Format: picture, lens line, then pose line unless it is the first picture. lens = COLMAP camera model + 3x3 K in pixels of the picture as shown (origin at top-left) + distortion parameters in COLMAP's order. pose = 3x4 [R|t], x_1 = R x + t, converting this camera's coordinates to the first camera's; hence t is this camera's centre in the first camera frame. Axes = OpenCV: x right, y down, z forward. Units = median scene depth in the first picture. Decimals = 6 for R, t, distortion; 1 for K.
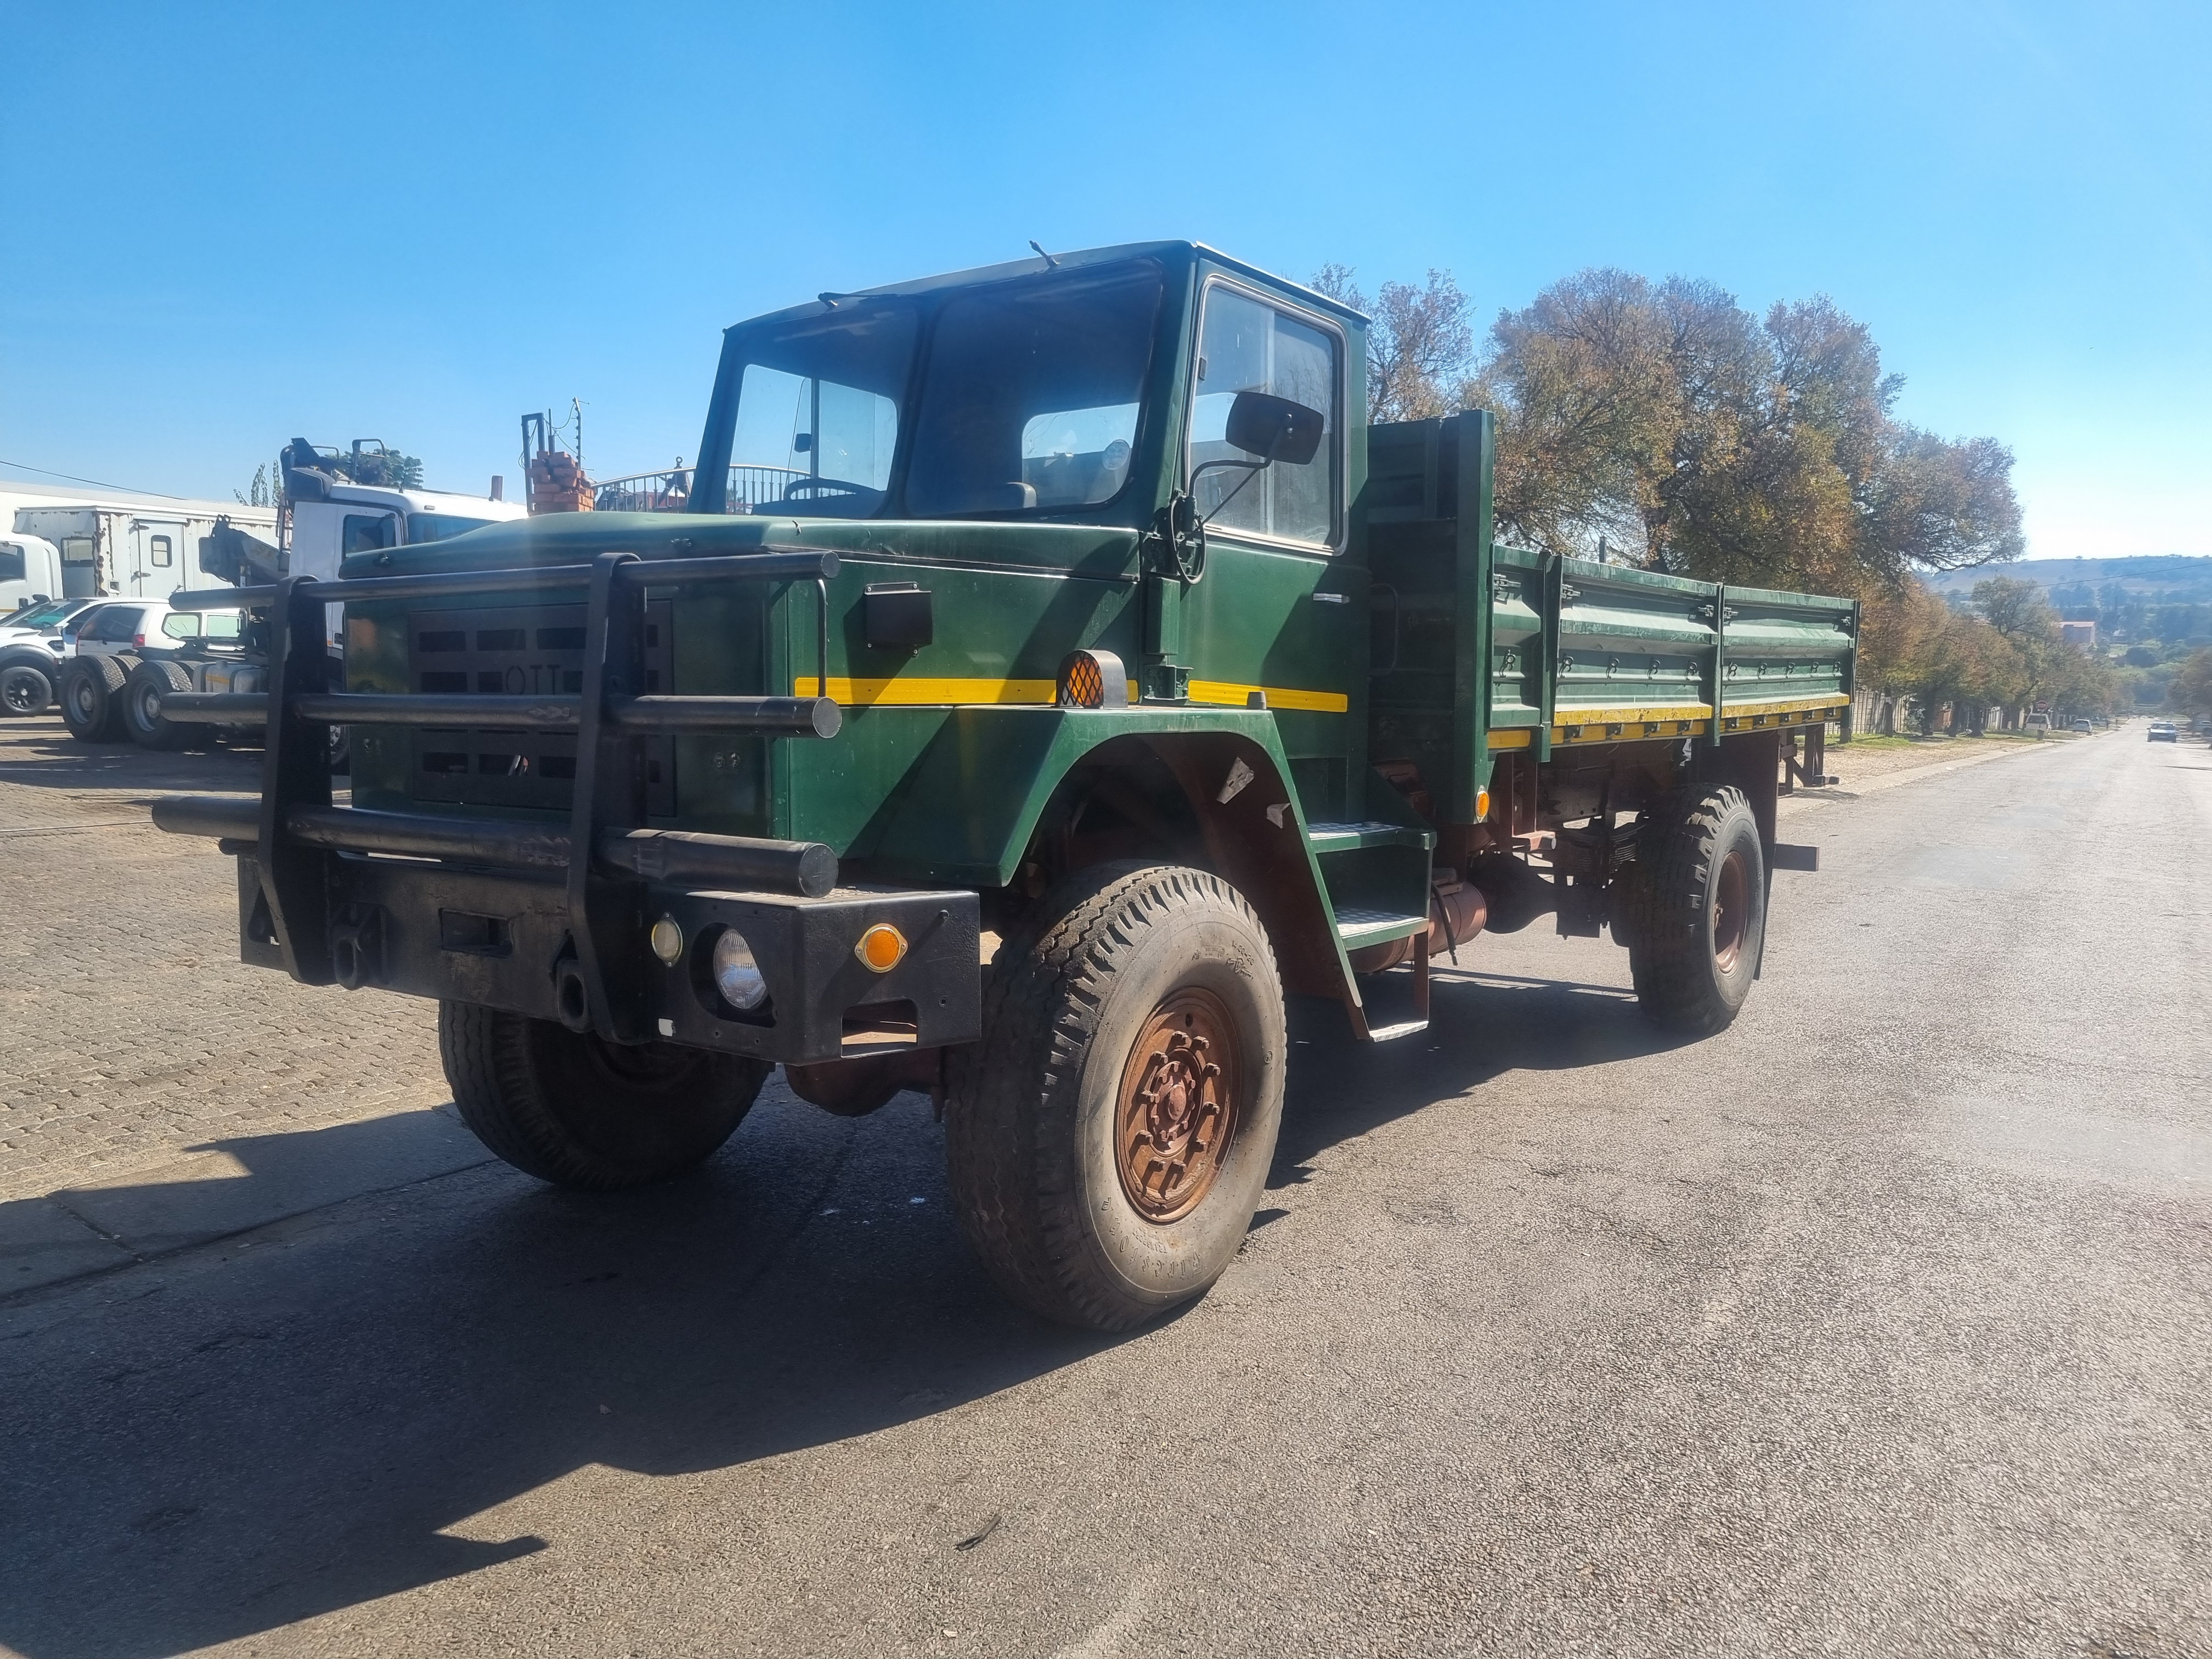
lens RADIAL K [[1652.3, 0, 1111.7], [0, 1652.3, 819.4], [0, 0, 1]] dist [0.062469, -0.048641]
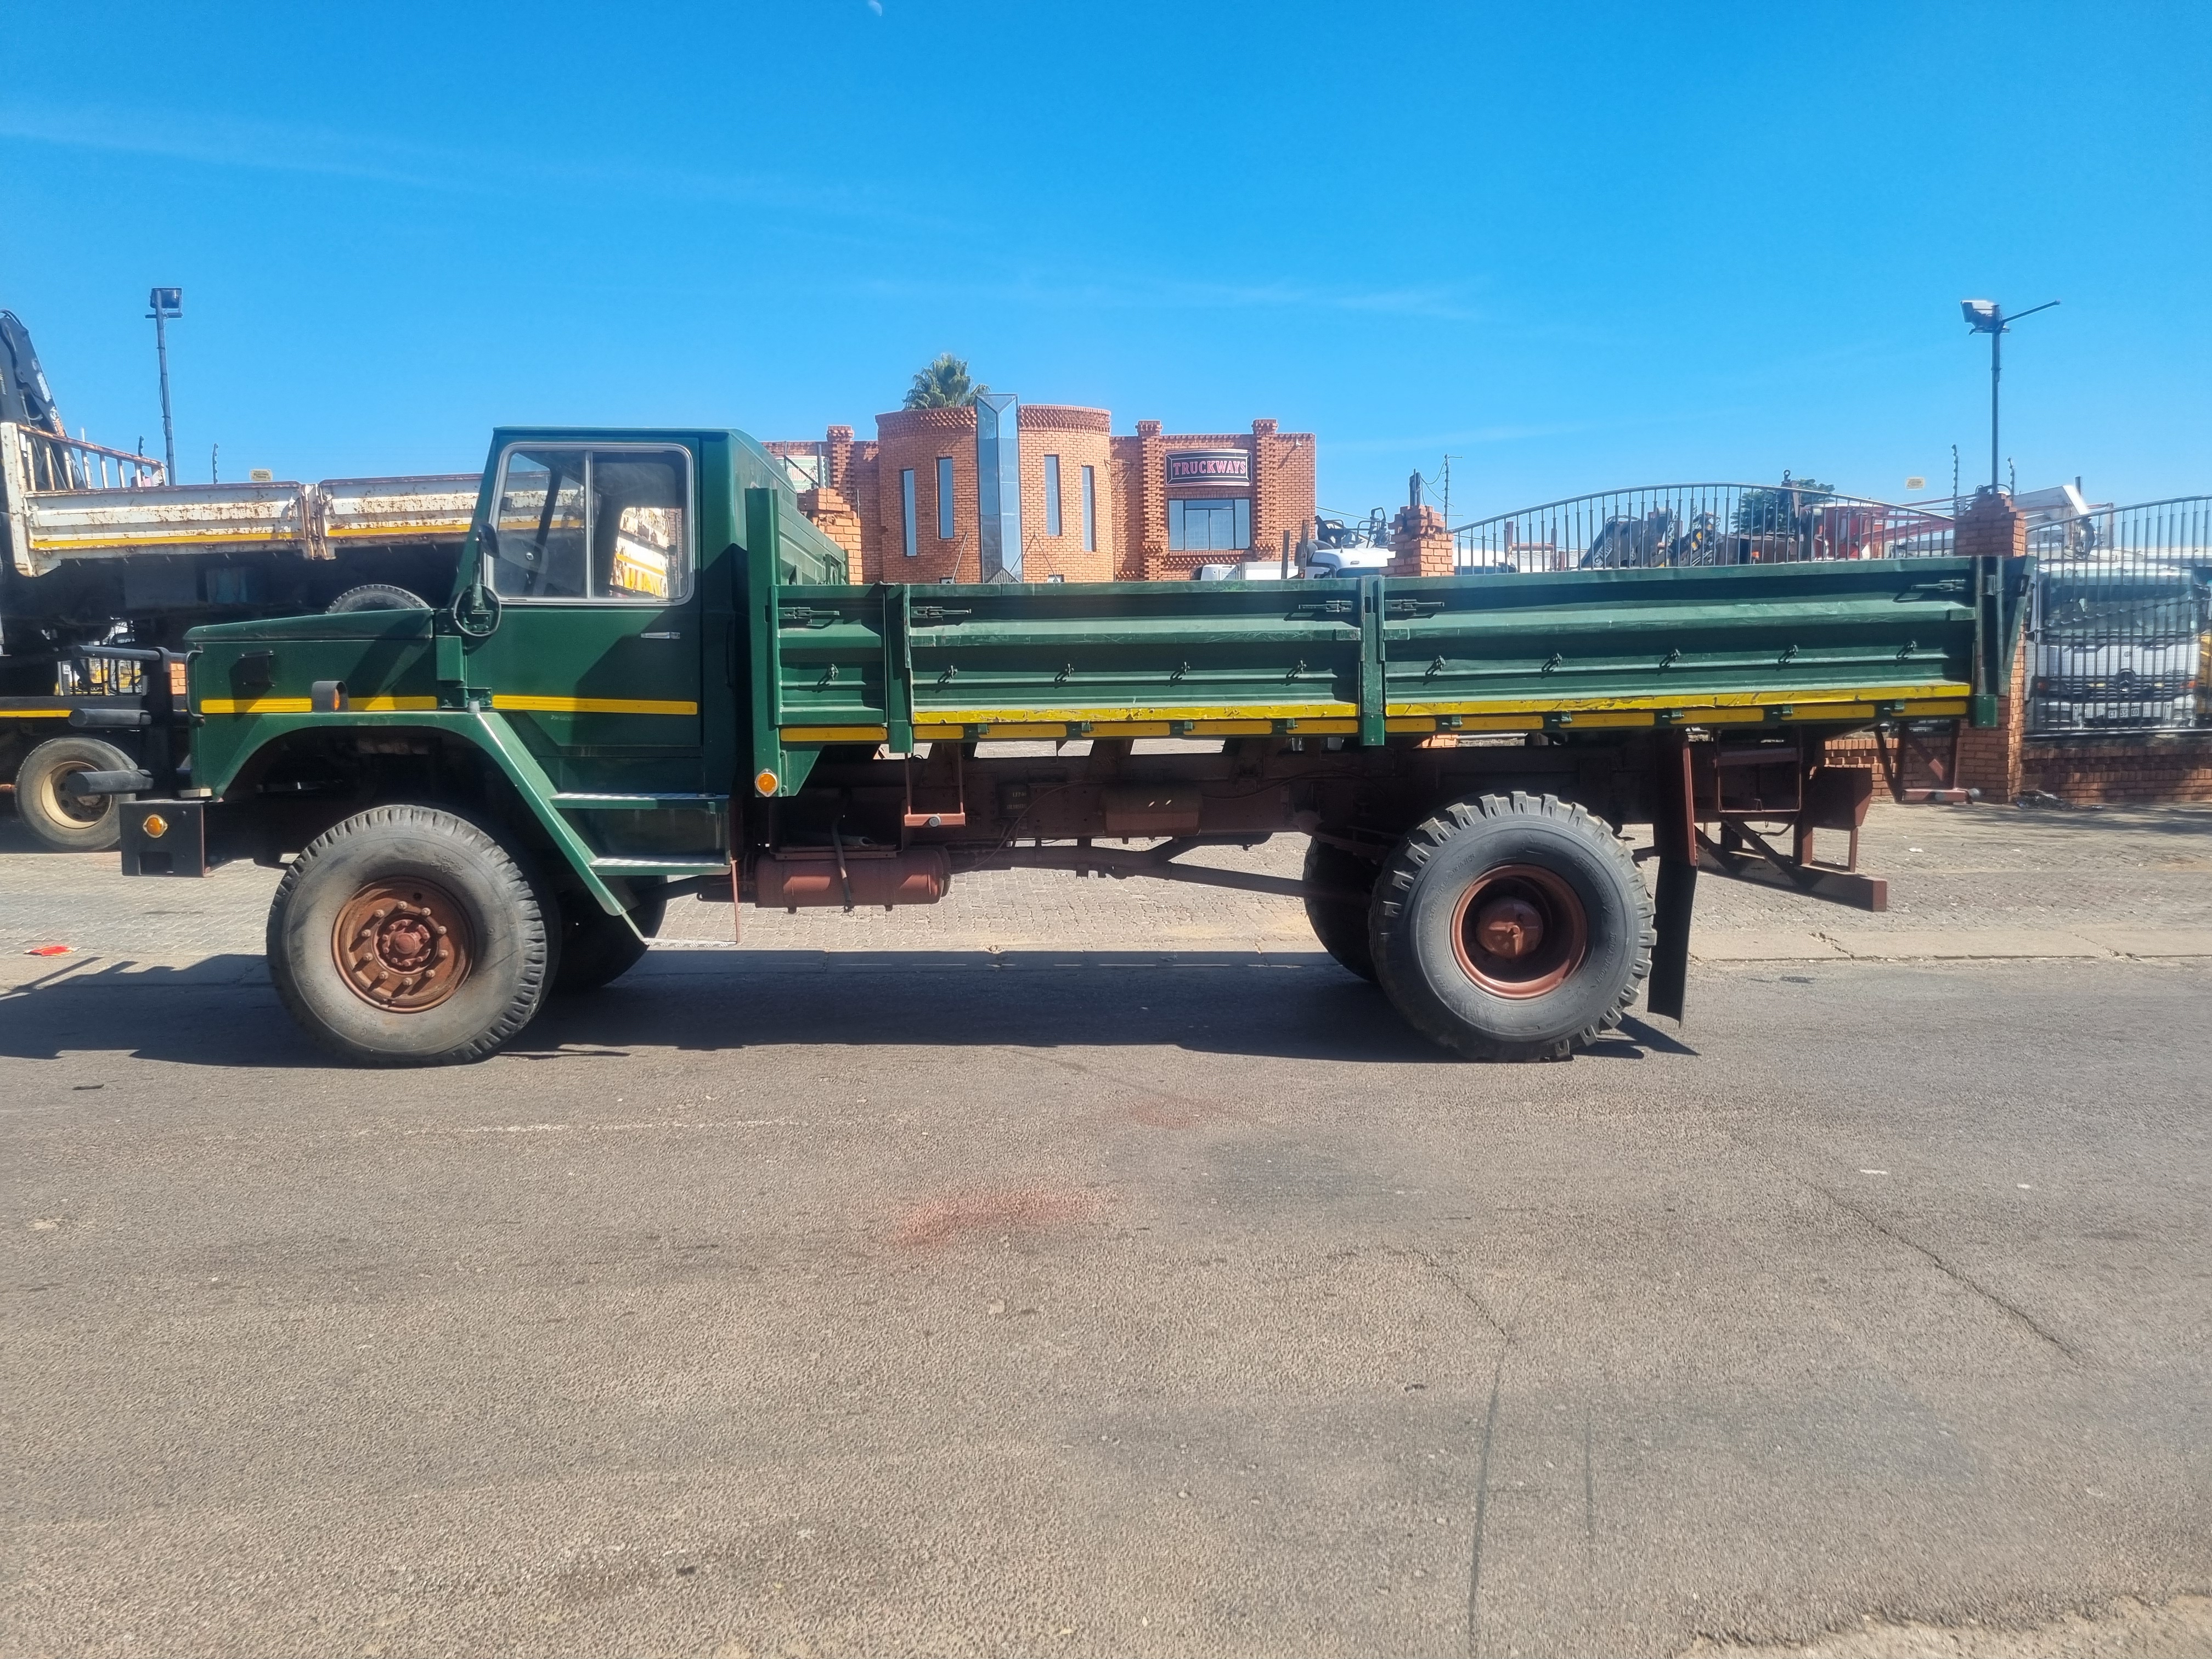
lens RADIAL K [[1652.3, 0, 1101.9], [0, 1652.3, 837.0], [0, 0, 1]] dist [0.062469, -0.048641]
pose [[0.612162, 0.039036, -0.789768, 1.593462], [-0.044338, 0.998904, 0.015005, 0.003154], [0.789488, 0.025832, 0.613222, 0.444945]]
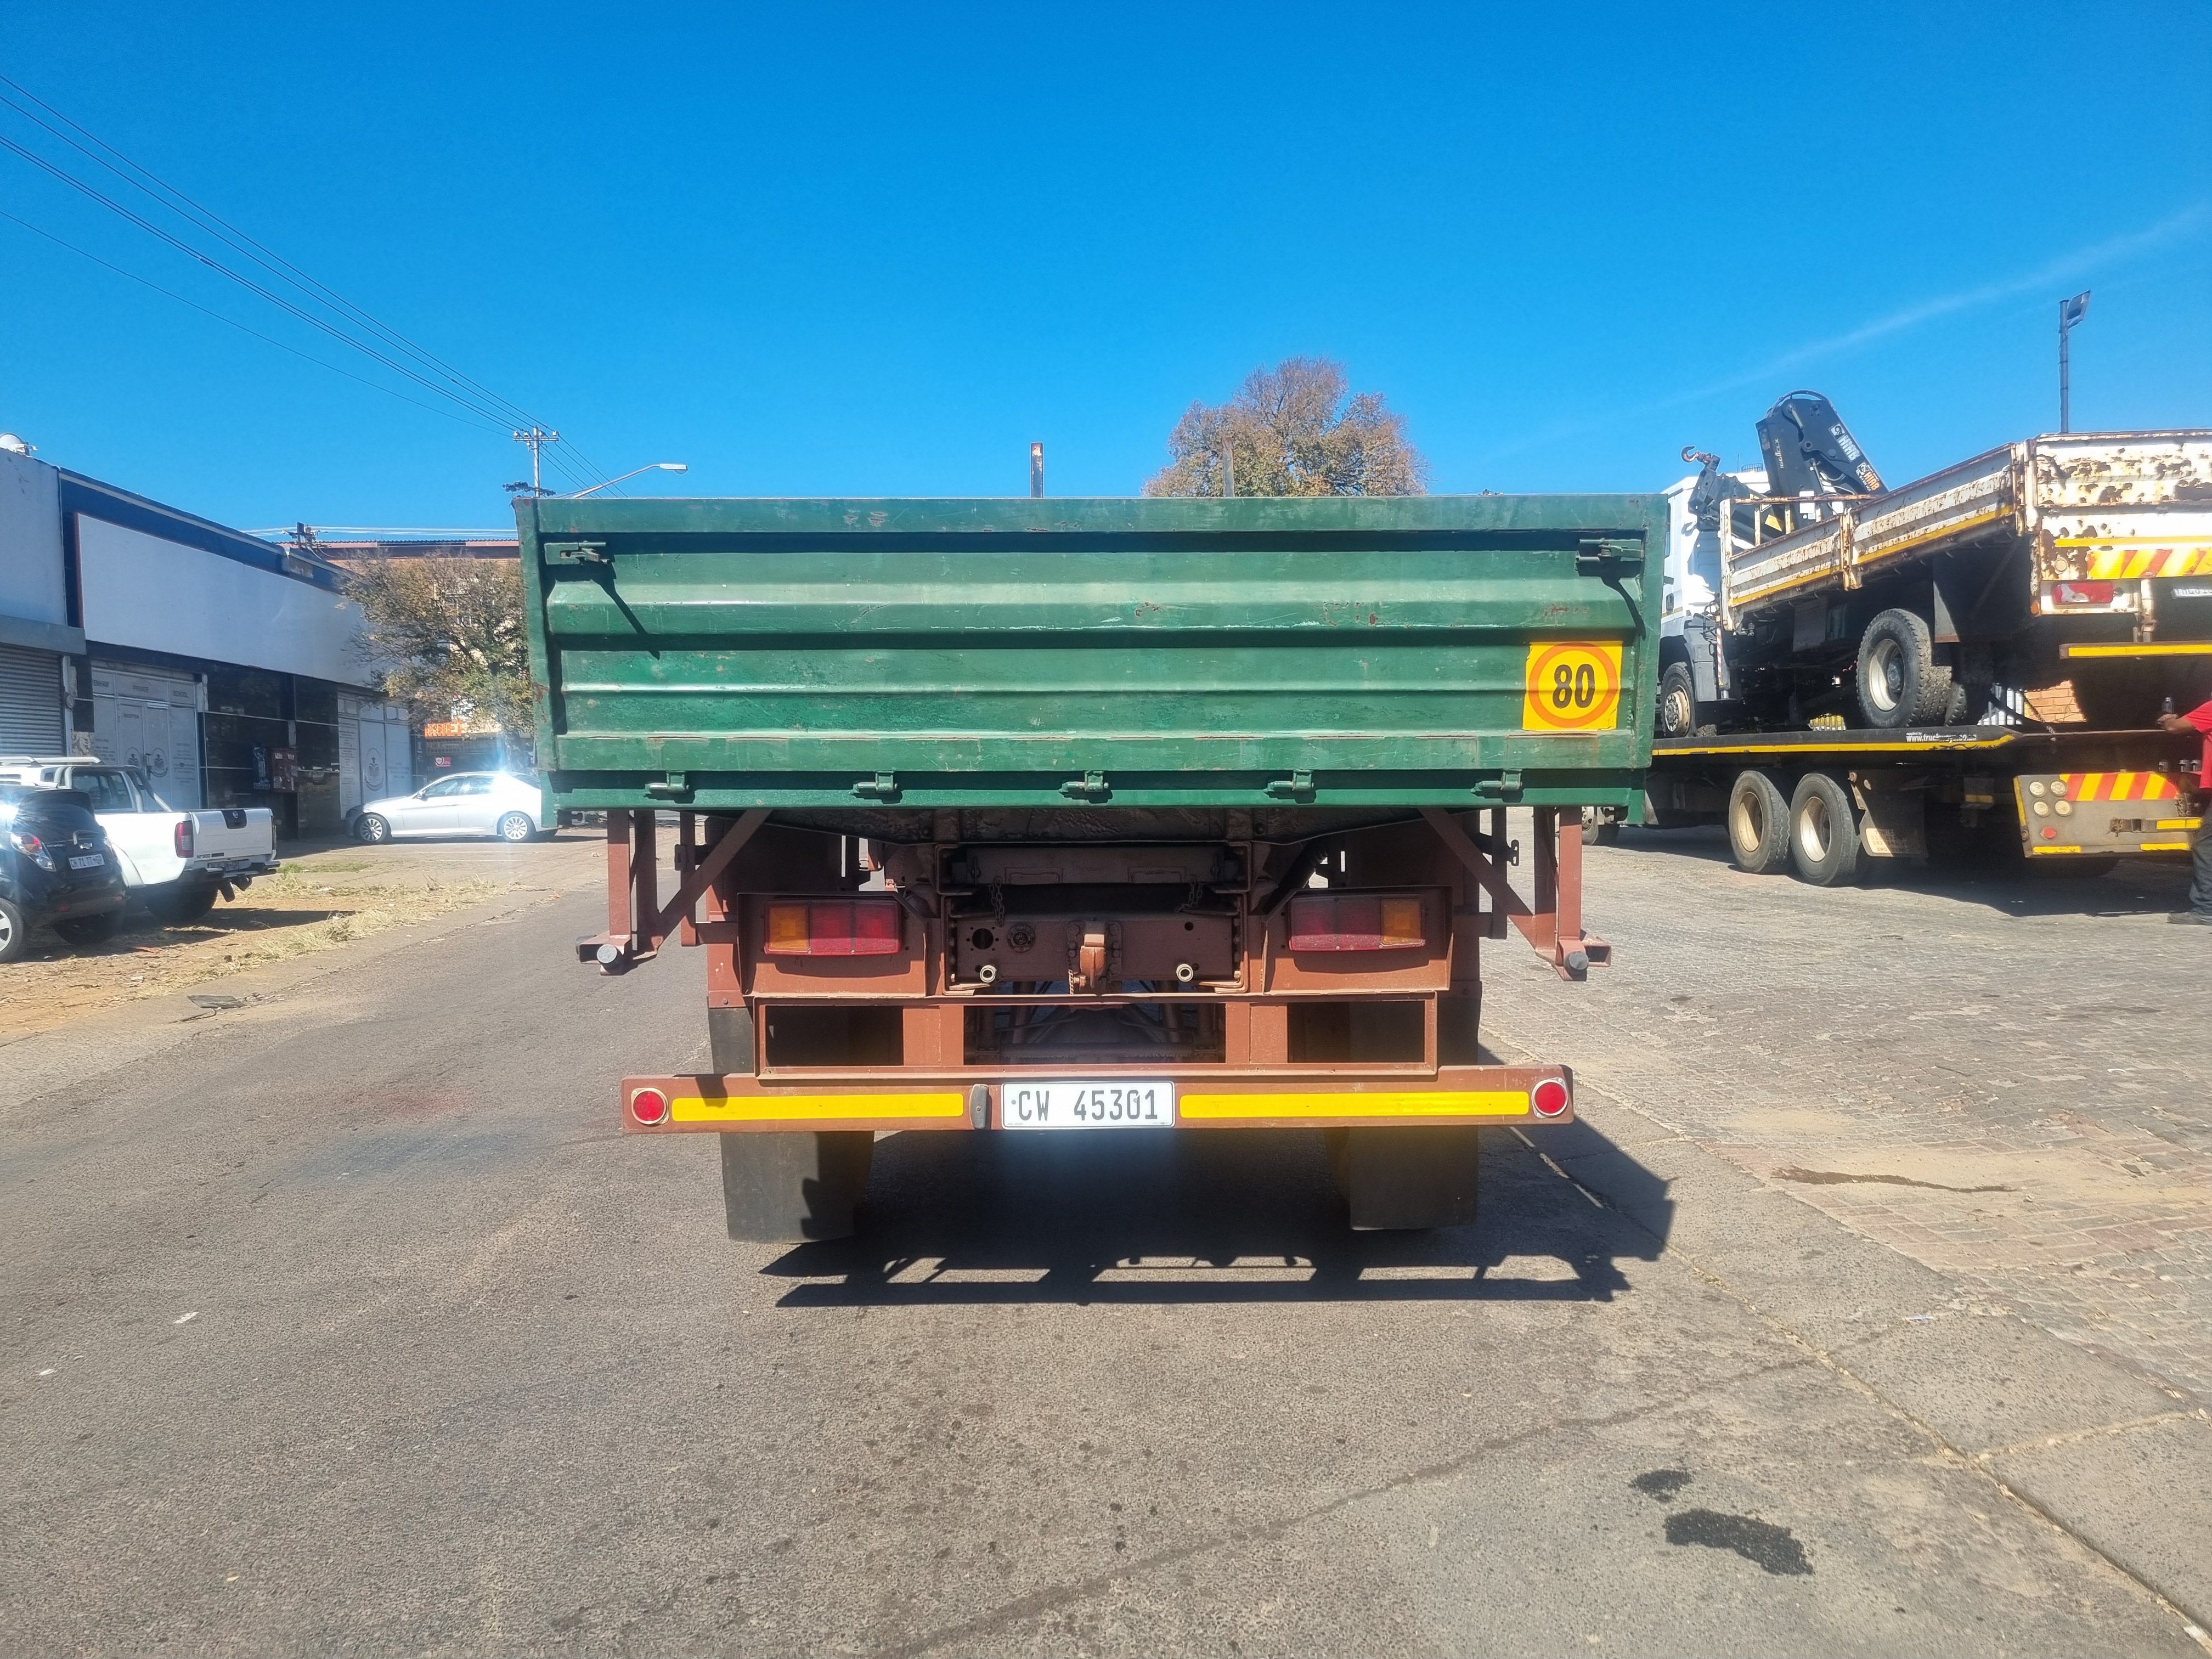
lens RADIAL K [[1652.3, 0, 1087.7], [0, 1652.3, 820.4], [0, 0, 1]] dist [0.062469, -0.048641]
pose [[-0.795239, 0.020005, -0.605966, 1.161122], [-0.041717, 0.995281, 0.087605, -0.192231], [0.604859, 0.094946, -0.790652, 2.777536]]
